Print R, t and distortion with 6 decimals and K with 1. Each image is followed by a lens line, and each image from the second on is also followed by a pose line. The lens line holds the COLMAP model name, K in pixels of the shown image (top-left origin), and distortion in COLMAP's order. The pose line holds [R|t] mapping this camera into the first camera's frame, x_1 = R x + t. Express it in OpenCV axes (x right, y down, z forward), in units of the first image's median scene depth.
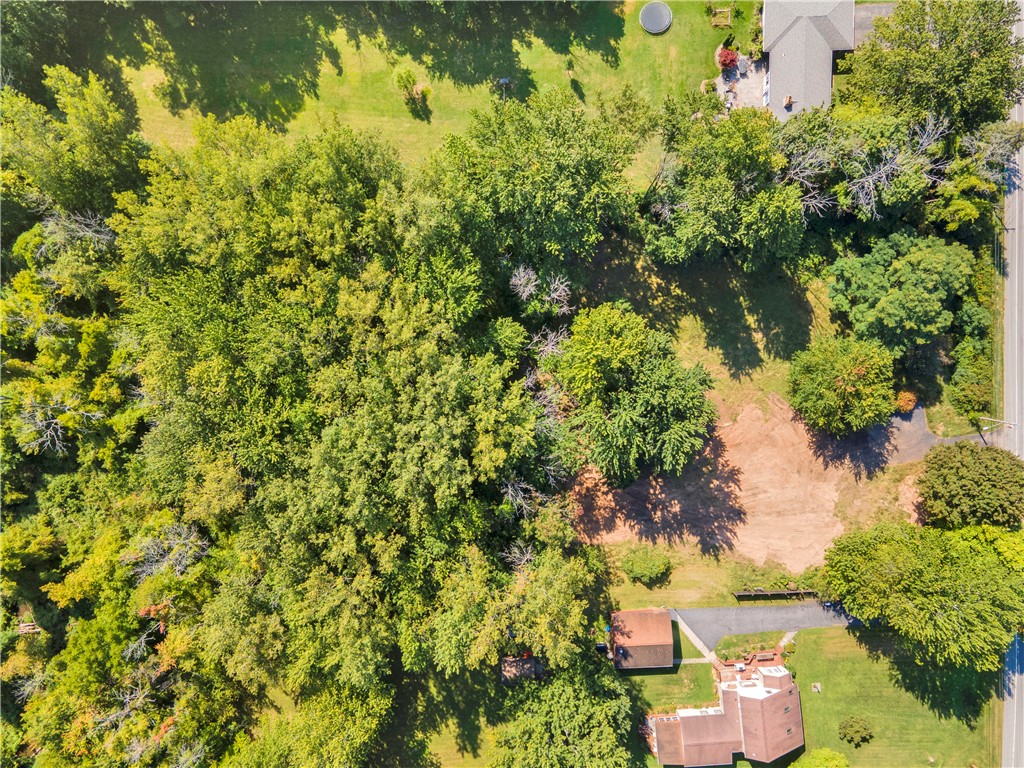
lens RADIAL K [[716.1, 0, 502.0], [0, 716.1, 379.3], [0, 0, 1]] dist [0.041437, 0.003111]
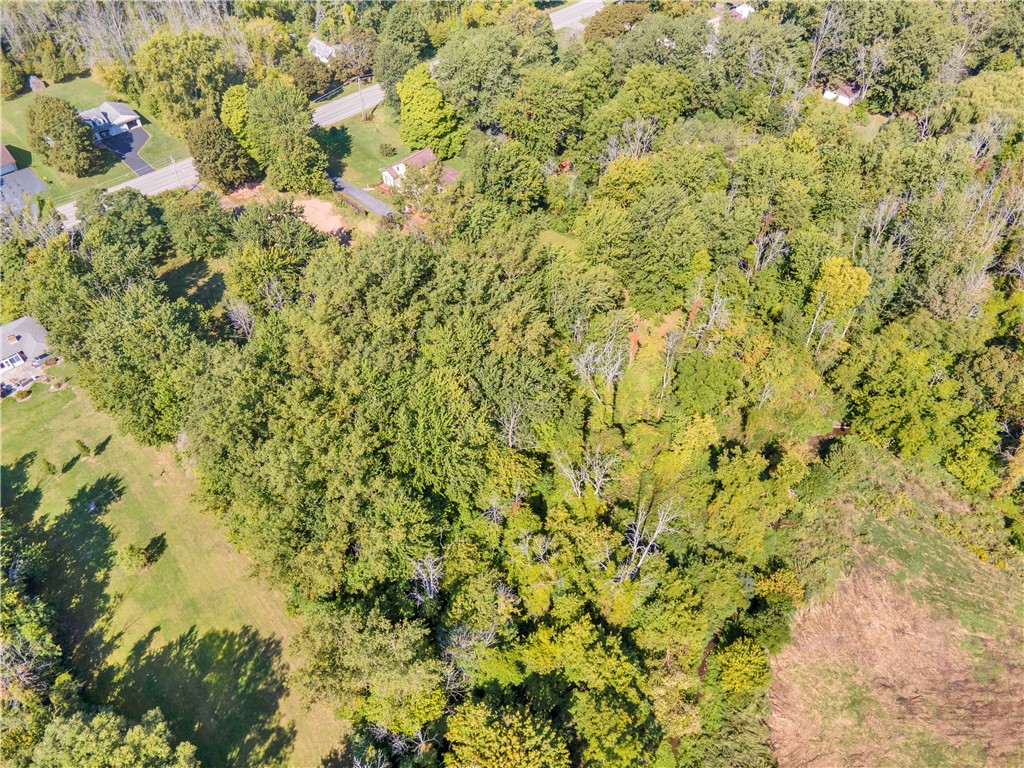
lens RADIAL K [[716.1, 0, 502.0], [0, 716.1, 379.3], [0, 0, 1]] dist [0.041437, 0.003111]
pose [[-0.687213, -0.536309, 0.490010, -0.809819], [0.726441, -0.503055, 0.468209, -0.380086], [-0.004603, 0.677723, 0.735303, 0.110807]]
